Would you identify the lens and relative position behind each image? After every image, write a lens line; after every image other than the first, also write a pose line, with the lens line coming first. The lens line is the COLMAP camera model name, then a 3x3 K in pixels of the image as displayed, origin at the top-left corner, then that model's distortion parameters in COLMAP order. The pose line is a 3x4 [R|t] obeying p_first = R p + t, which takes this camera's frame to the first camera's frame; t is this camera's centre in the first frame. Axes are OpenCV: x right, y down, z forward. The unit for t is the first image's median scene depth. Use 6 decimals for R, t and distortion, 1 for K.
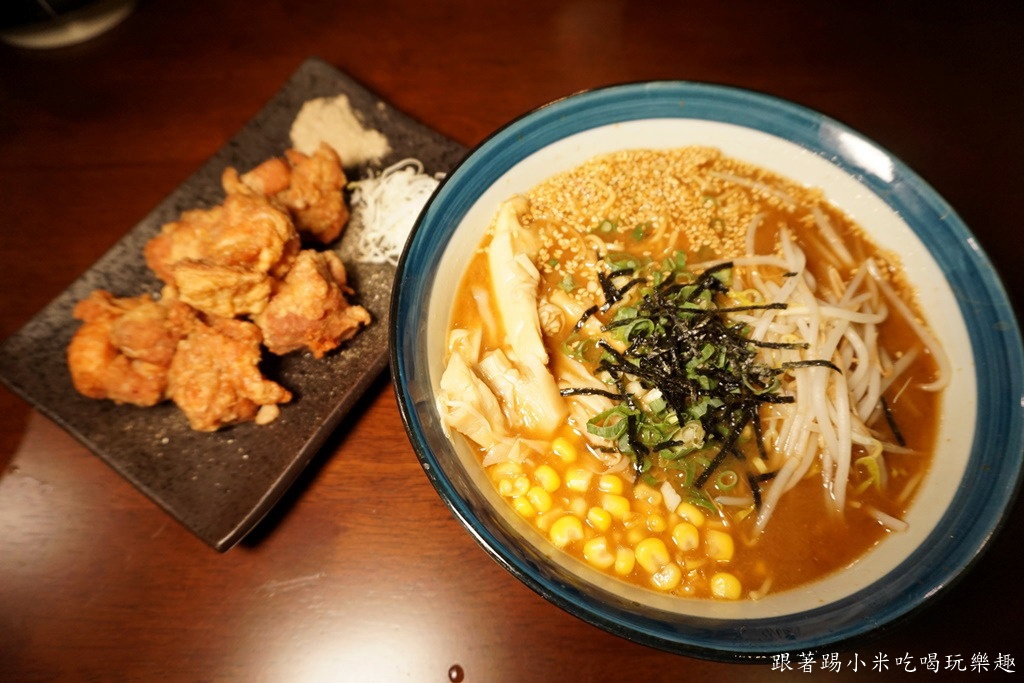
lens RADIAL K [[682.8, 0, 511.0], [0, 682.8, 341.1], [0, 0, 1]] dist [-0.027542, 0.009830]
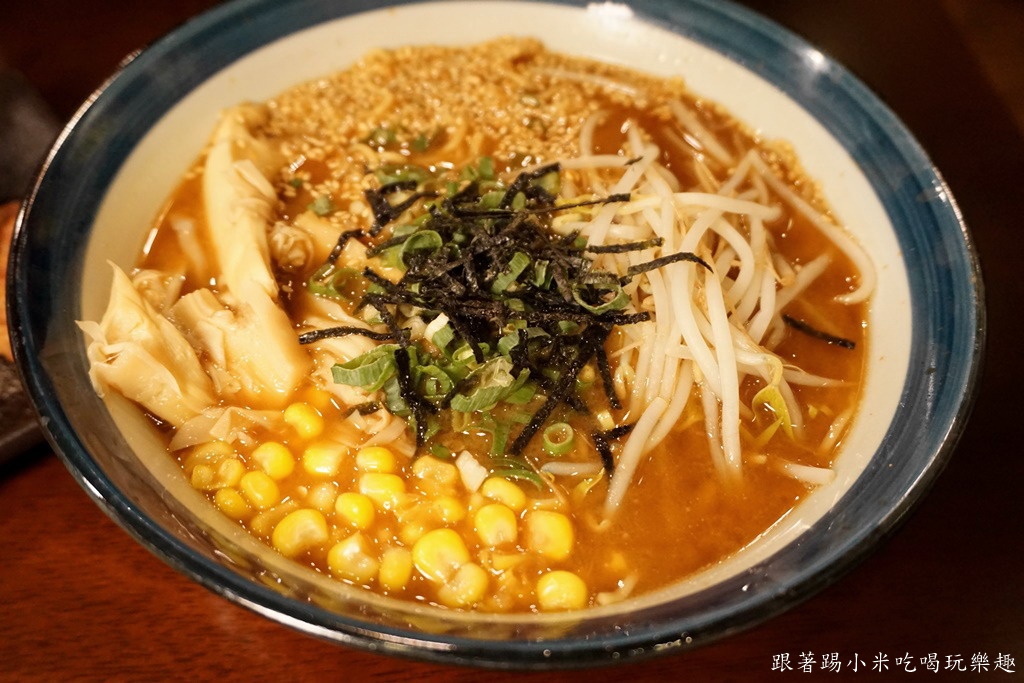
lens RADIAL K [[952.6, 0, 512.5], [0, 952.6, 341.3], [0, 0, 1]] dist [-0.037175, 0.000000]
pose [[0.992055, -0.072512, 0.102804, 0.181604], [0.092774, 0.973601, -0.208551, 0.285820], [-0.084967, 0.216431, 0.972593, 0.107567]]
